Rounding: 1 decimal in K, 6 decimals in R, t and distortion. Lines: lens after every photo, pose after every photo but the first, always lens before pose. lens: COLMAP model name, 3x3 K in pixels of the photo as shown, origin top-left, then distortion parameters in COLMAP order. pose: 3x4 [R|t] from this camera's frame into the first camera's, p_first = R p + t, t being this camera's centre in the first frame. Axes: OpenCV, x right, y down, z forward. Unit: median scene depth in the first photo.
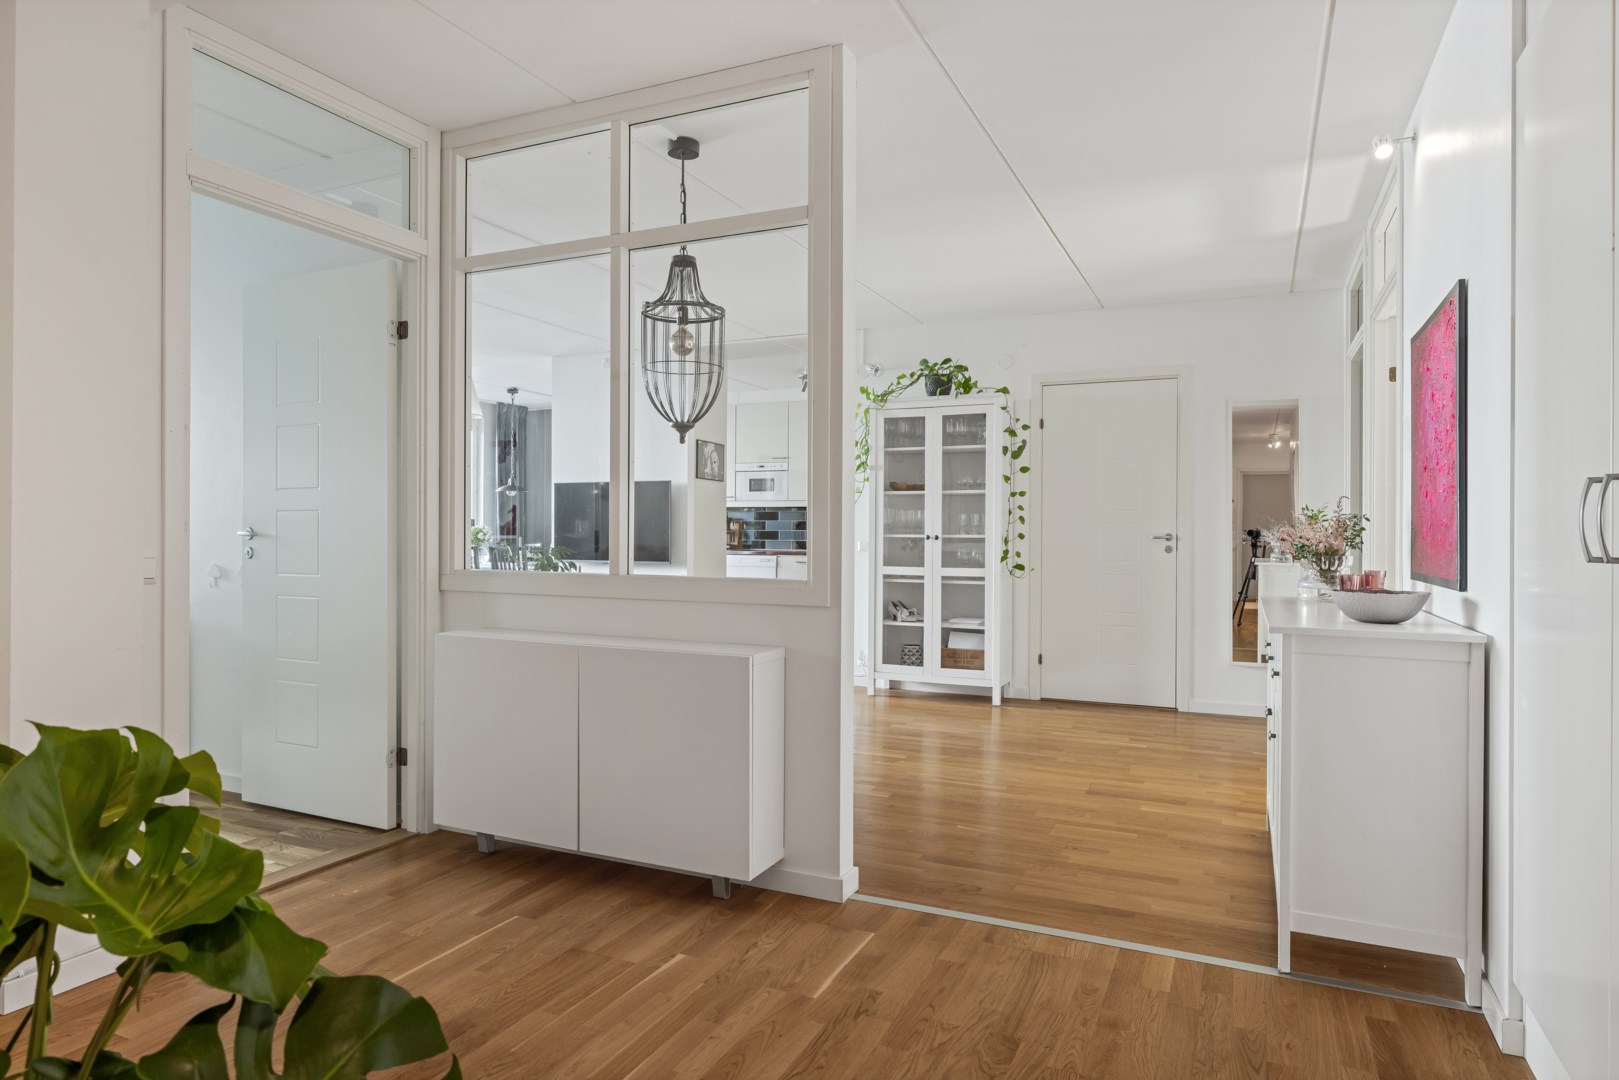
lens RADIAL K [[970.9, 0, 799.0], [0, 970.9, 535.7], [0, 0, 1]] dist [0.001943, 0.000752]
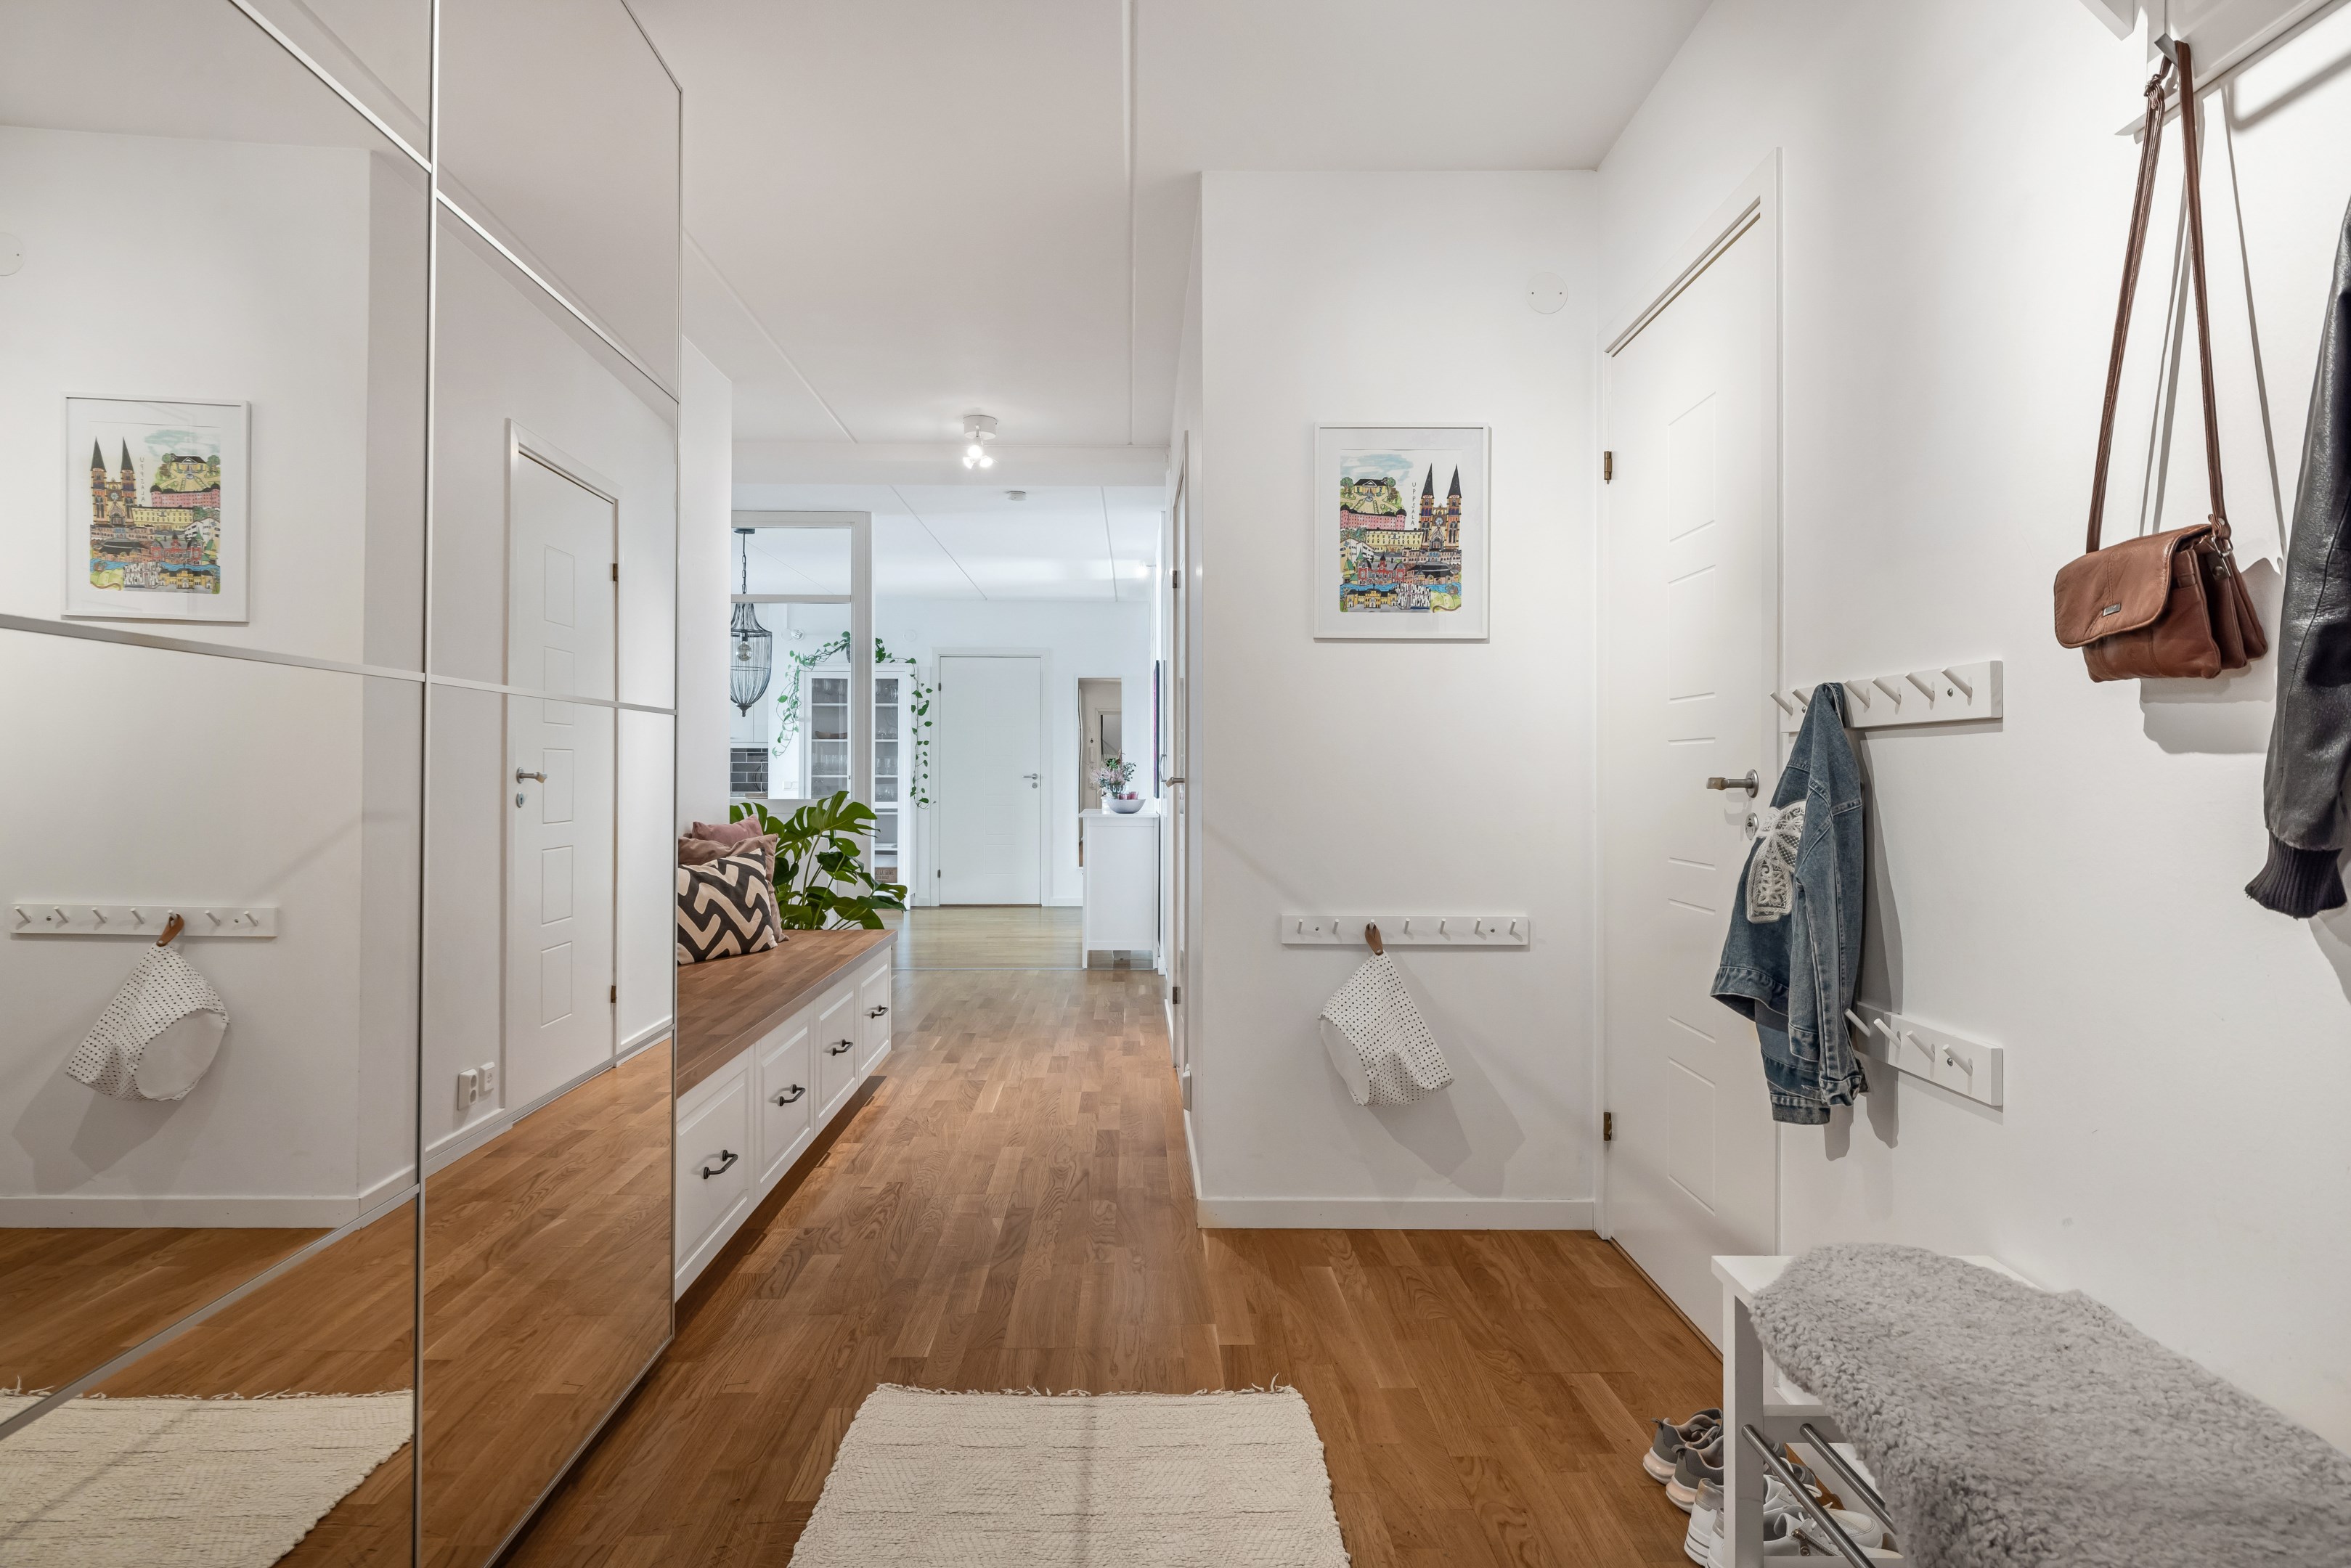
lens RADIAL K [[1400.6, 0, 1175.8], [0, 1400.6, 752.0], [0, 0, 1]] dist [0.017387, -0.000787]
pose [[0.892957, 0.003340, 0.450129, -0.298214], [0.005597, 0.999813, -0.018523, 0.004614], [-0.450107, 0.019060, 0.892771, -0.769133]]
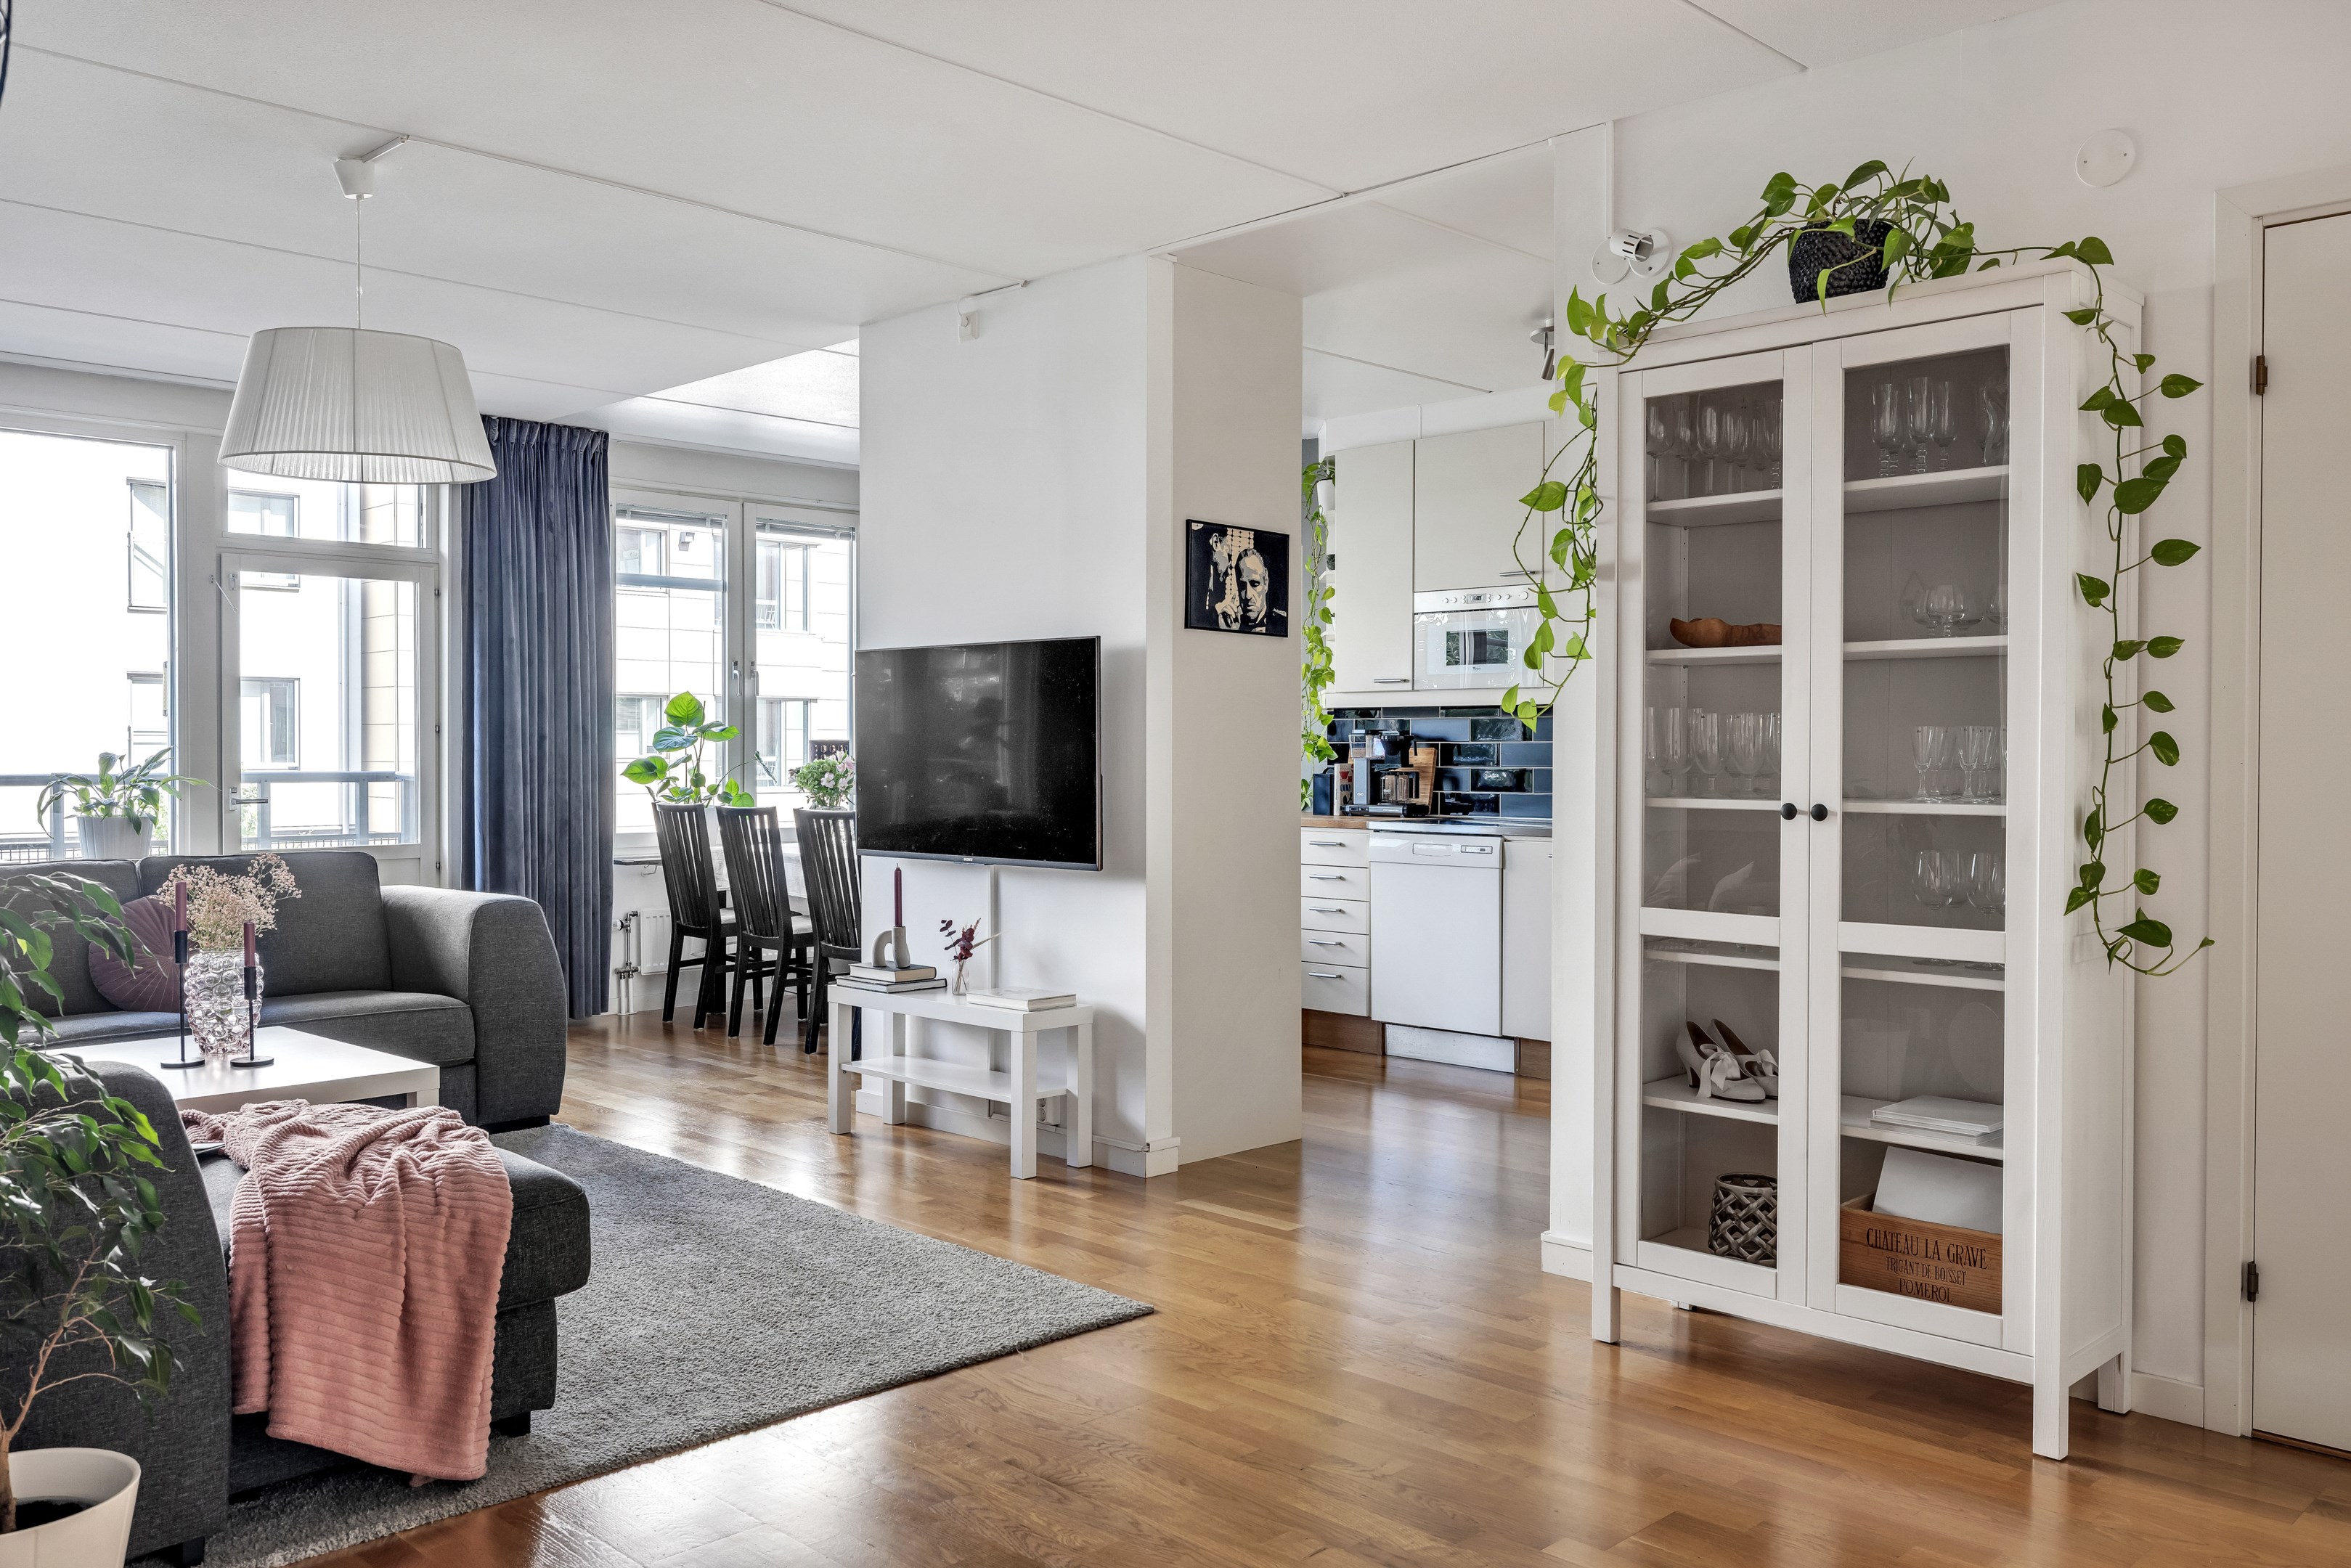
lens RADIAL K [[1835.5, 0, 1180.6], [0, 1835.5, 778.6], [0, 0, 1]] dist [0.028075, -0.037559]
pose [[0.938171, 0.001012, -0.346172, 0.151863], [0.002940, 0.999936, 0.010890, -0.014073], [0.346161, -0.011234, 0.938108, 0.442309]]
